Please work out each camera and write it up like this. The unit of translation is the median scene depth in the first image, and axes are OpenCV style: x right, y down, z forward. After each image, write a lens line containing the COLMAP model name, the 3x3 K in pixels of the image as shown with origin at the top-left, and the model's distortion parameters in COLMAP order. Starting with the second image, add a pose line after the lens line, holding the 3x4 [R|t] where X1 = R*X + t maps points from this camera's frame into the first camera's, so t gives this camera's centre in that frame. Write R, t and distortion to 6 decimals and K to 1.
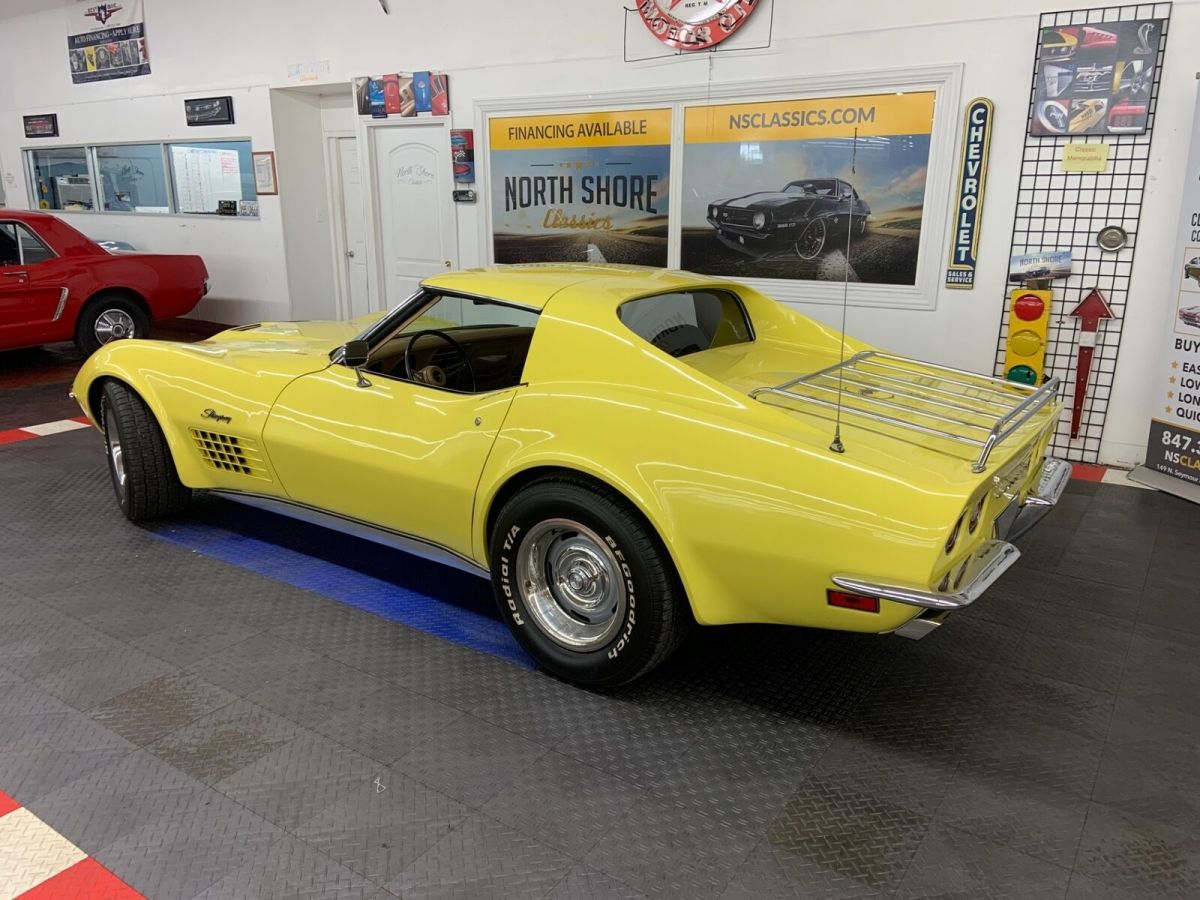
lens RADIAL K [[900.8, 0, 588.4], [0, 900.8, 447.7], [0, 0, 1]] dist [0.135355, -0.161350]
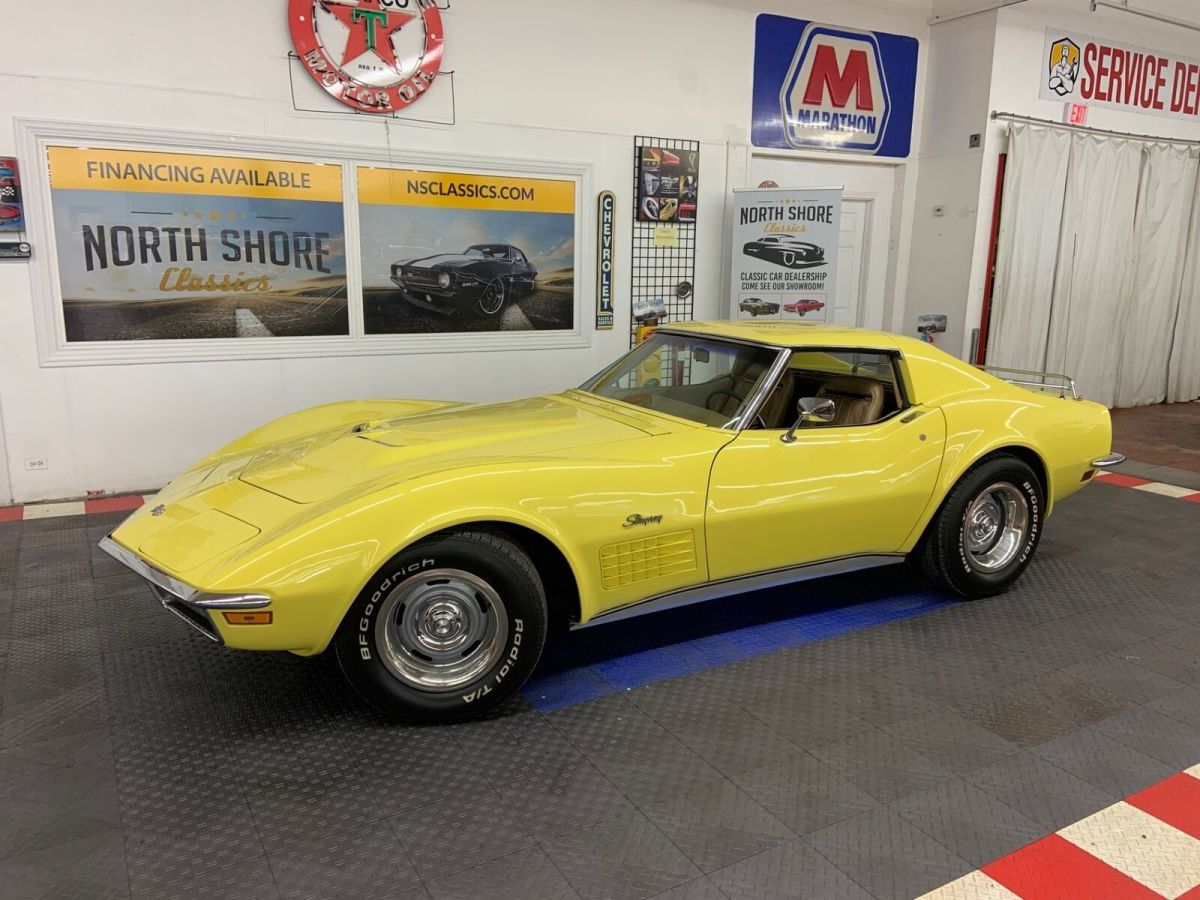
lens RADIAL K [[901.7, 0, 596.5], [0, 901.7, 452.9], [0, 0, 1]] dist [0.134804, -0.162985]
pose [[0.433480, -0.191483, 0.880585, -0.672311], [0.227149, 0.968830, 0.098855, -0.110230], [-0.872066, 0.157172, 0.463464, 0.357760]]
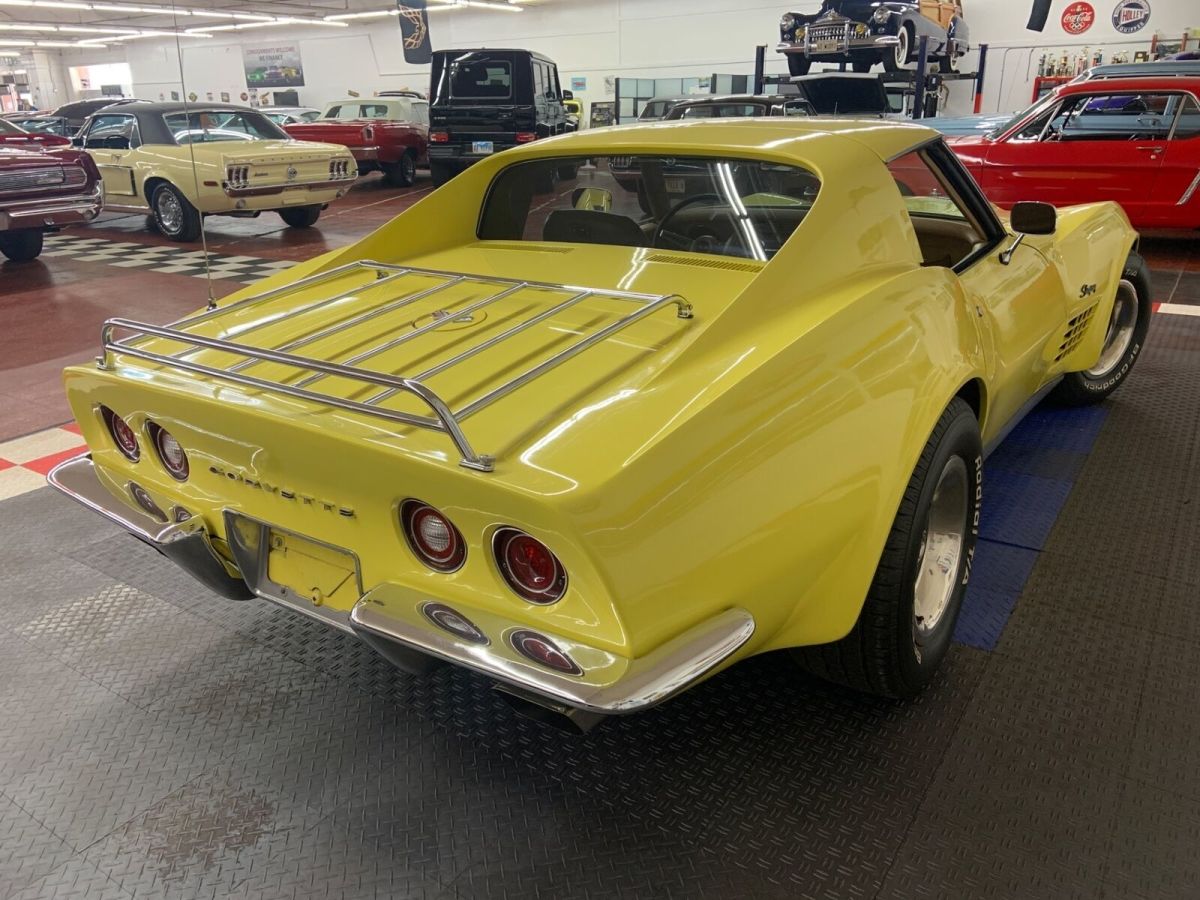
lens RADIAL K [[903.5, 0, 596.3], [0, 903.5, 439.7], [0, 0, 1]] dist [0.124133, -0.144158]
pose [[0.003206, 0.337822, -0.941204, 0.421163], [-0.242065, 0.913480, 0.327046, -0.097827], [0.970255, 0.226784, 0.084704, 0.482873]]
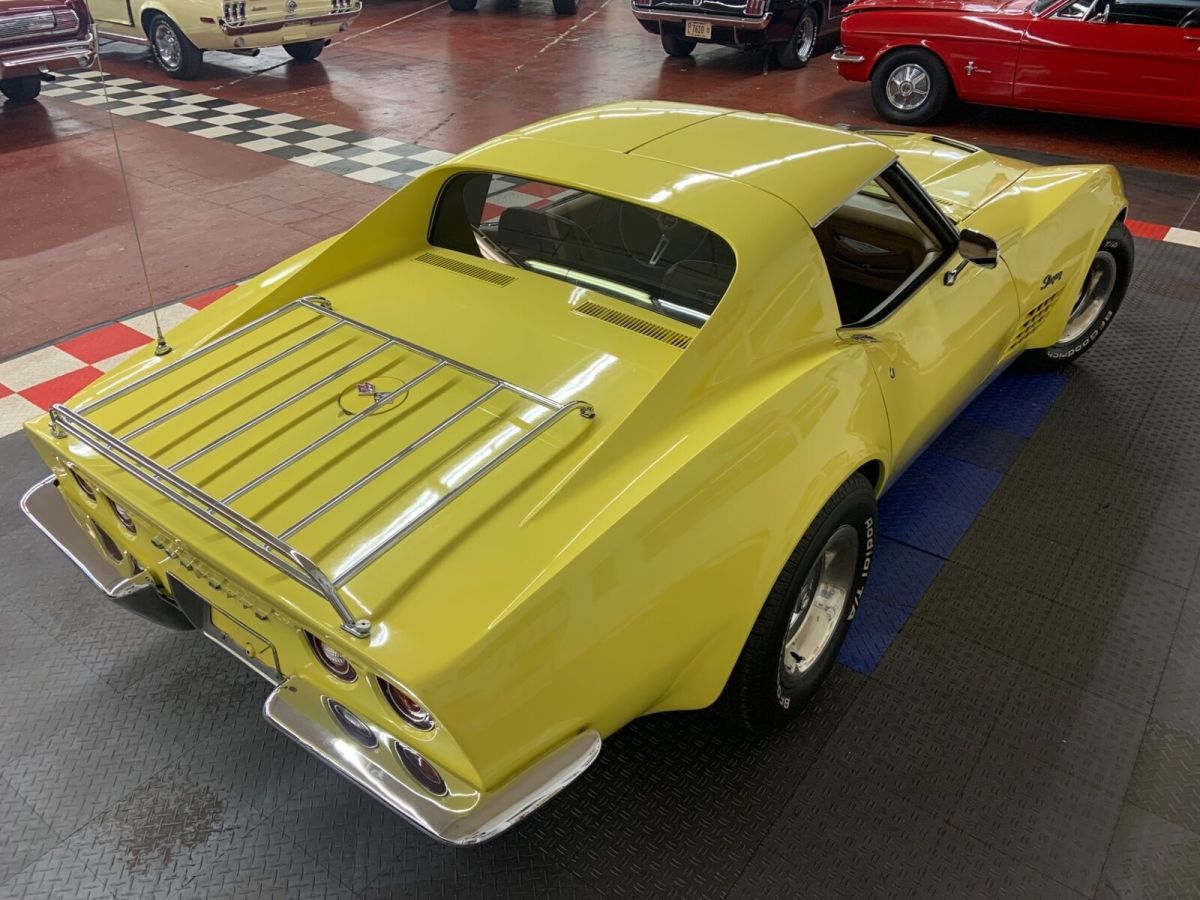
lens RADIAL K [[904.0, 0, 596.9], [0, 904.0, 444.1], [0, 0, 1]] dist [0.119313, -0.140390]
pose [[-0.043062, 0.525081, -0.849962, 0.405218], [-0.271000, 0.812716, 0.515801, -0.193142], [0.961616, 0.252552, 0.107300, 0.497490]]
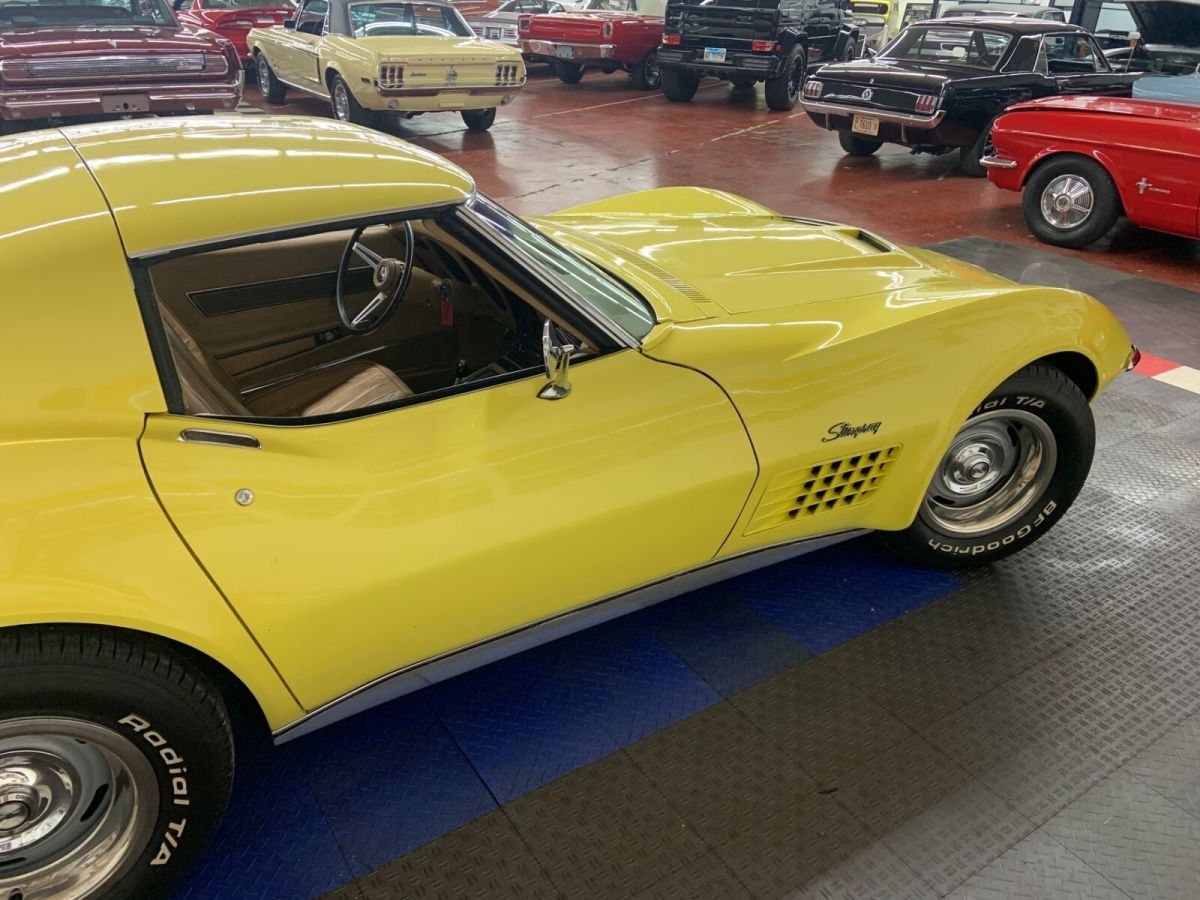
lens RADIAL K [[899.3, 0, 600.0], [0, 899.3, 450.0], [0, 0, 1]] dist [0.129351, -0.155621]
pose [[-0.376715, 0.405001, -0.833102, 0.237256], [-0.278817, 0.808078, 0.518913, -0.217061], [0.883372, 0.427766, -0.191494, 0.755041]]
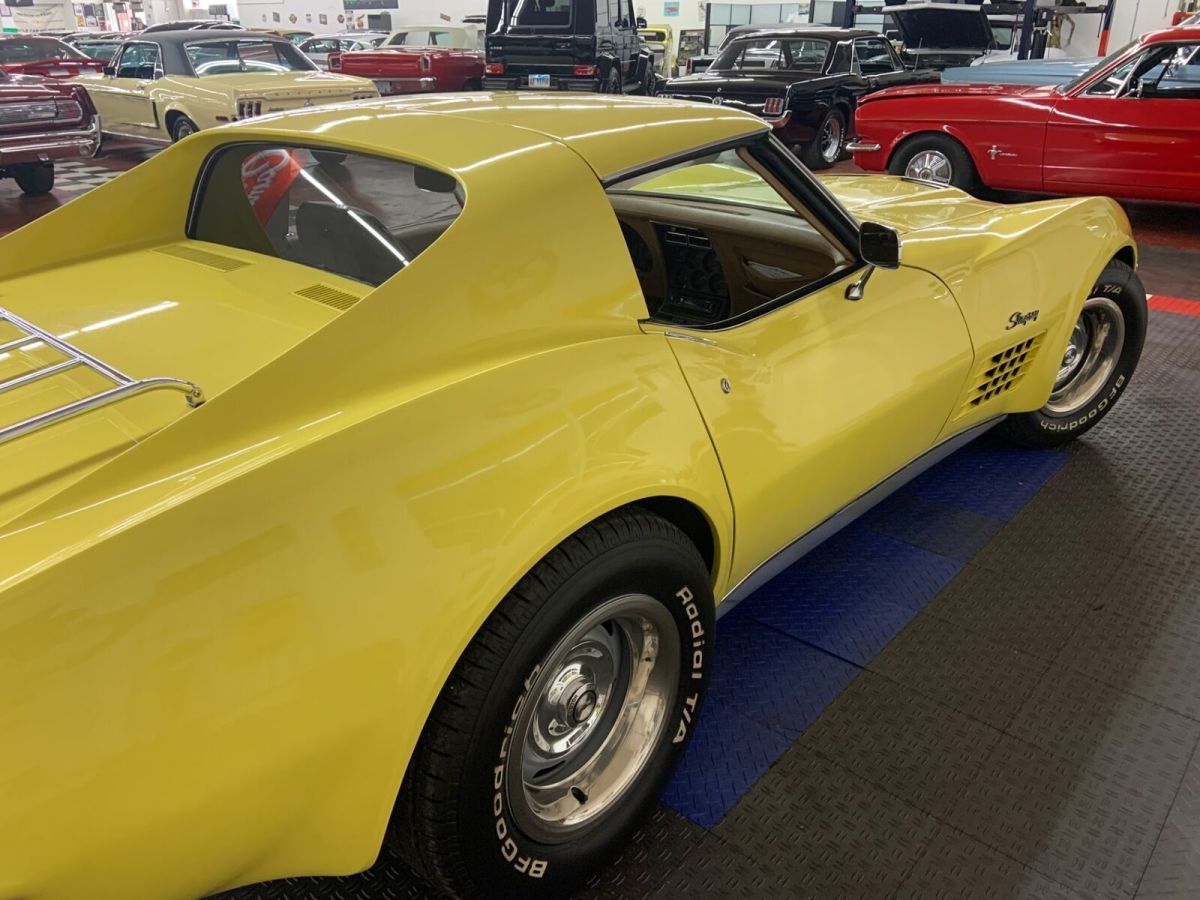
lens RADIAL K [[899.3, 0, 600.0], [0, 899.3, 450.0], [0, 0, 1]] dist [0.129351, -0.155621]
pose [[-0.123185, 0.409512, -0.903950, 0.323513], [-0.254407, 0.867415, 0.427630, -0.147105], [0.959220, 0.282649, -0.002670, 0.610133]]
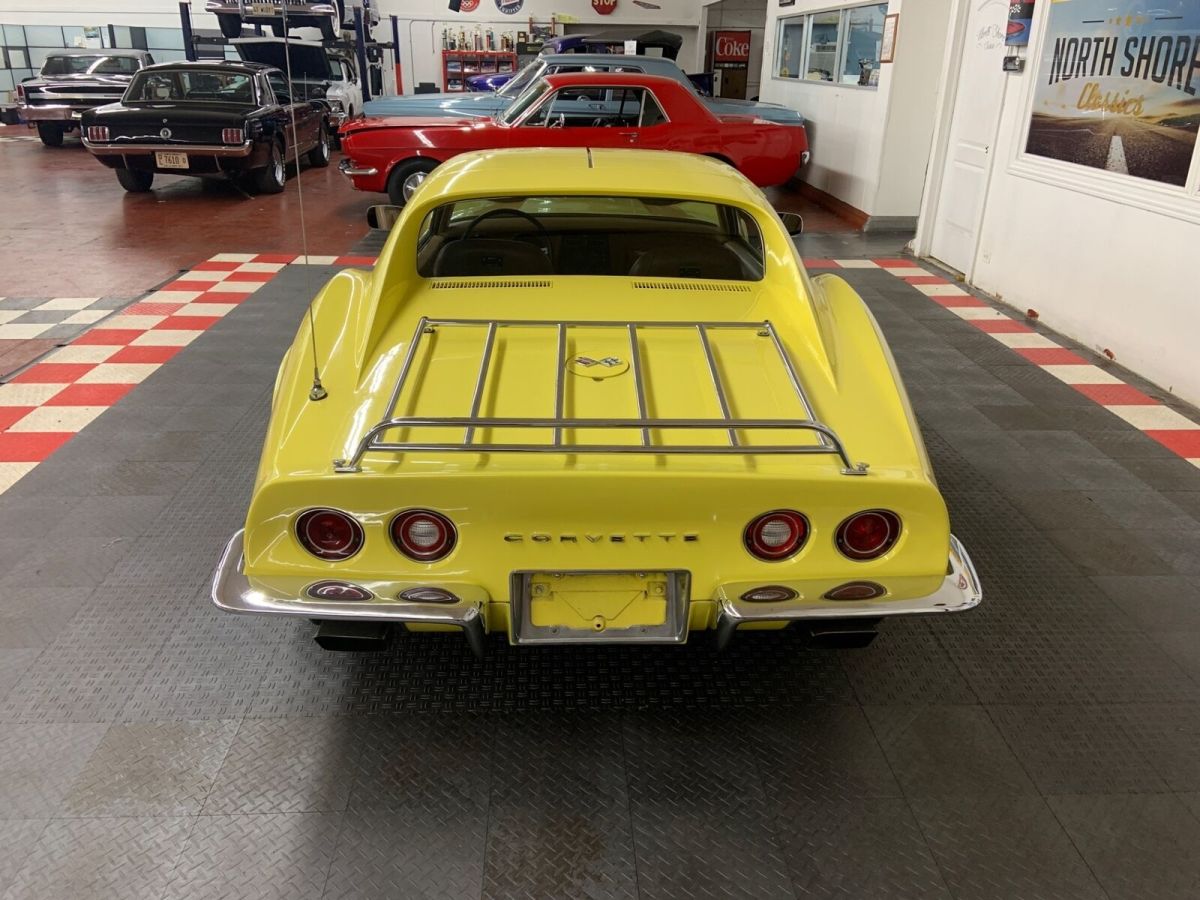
lens RADIAL K [[903.5, 0, 596.3], [0, 903.5, 439.7], [0, 0, 1]] dist [0.124133, -0.144158]
pose [[0.602578, 0.313964, -0.733708, 0.388170], [-0.221867, 0.949026, 0.223887, -0.075073], [0.766600, 0.027876, 0.641520, 0.243896]]
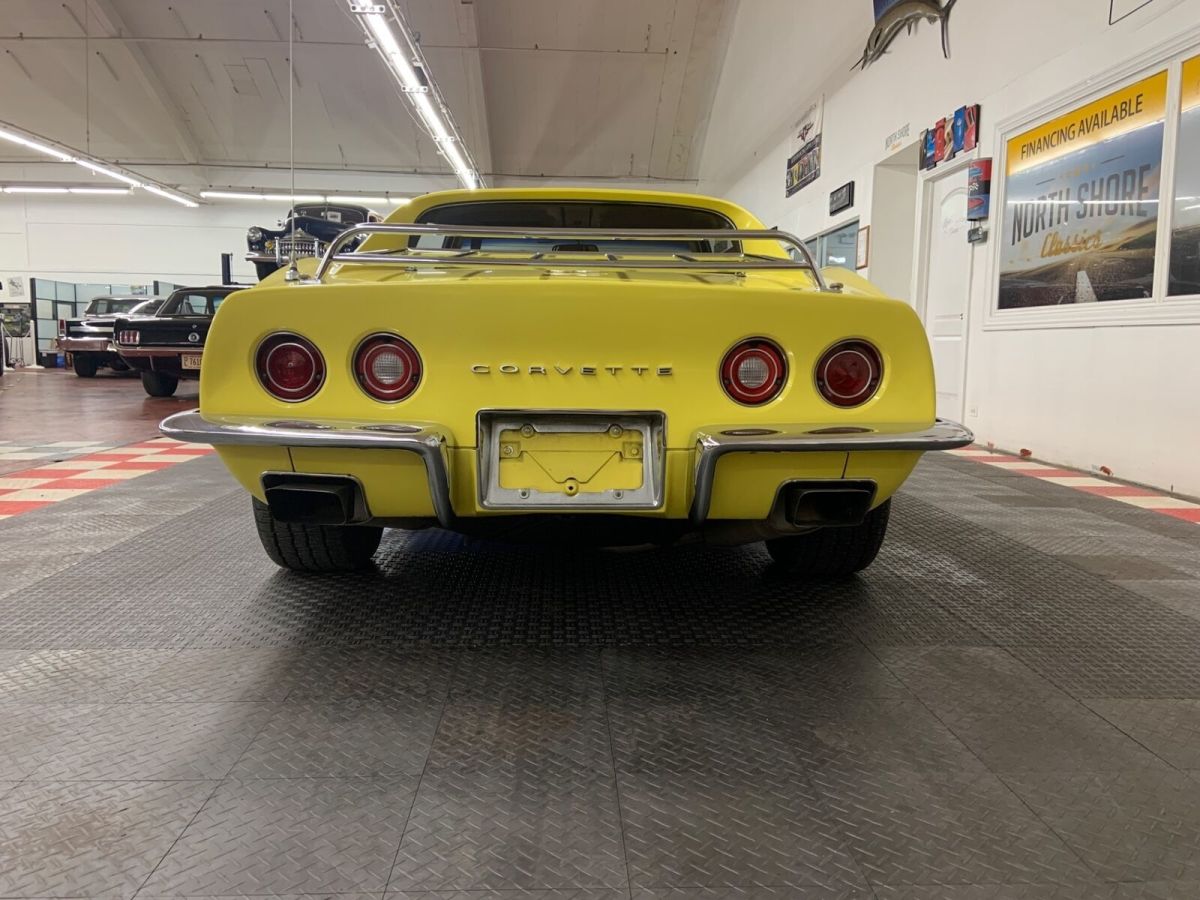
lens RADIAL K [[901.7, 0, 596.5], [0, 901.7, 452.9], [0, 0, 1]] dist [0.134804, -0.162985]
pose [[0.596898, 0.097068, -0.796424, 0.414195], [-0.219594, 0.974515, -0.045806, 0.049542], [0.771681, 0.202231, 0.603002, 0.273488]]
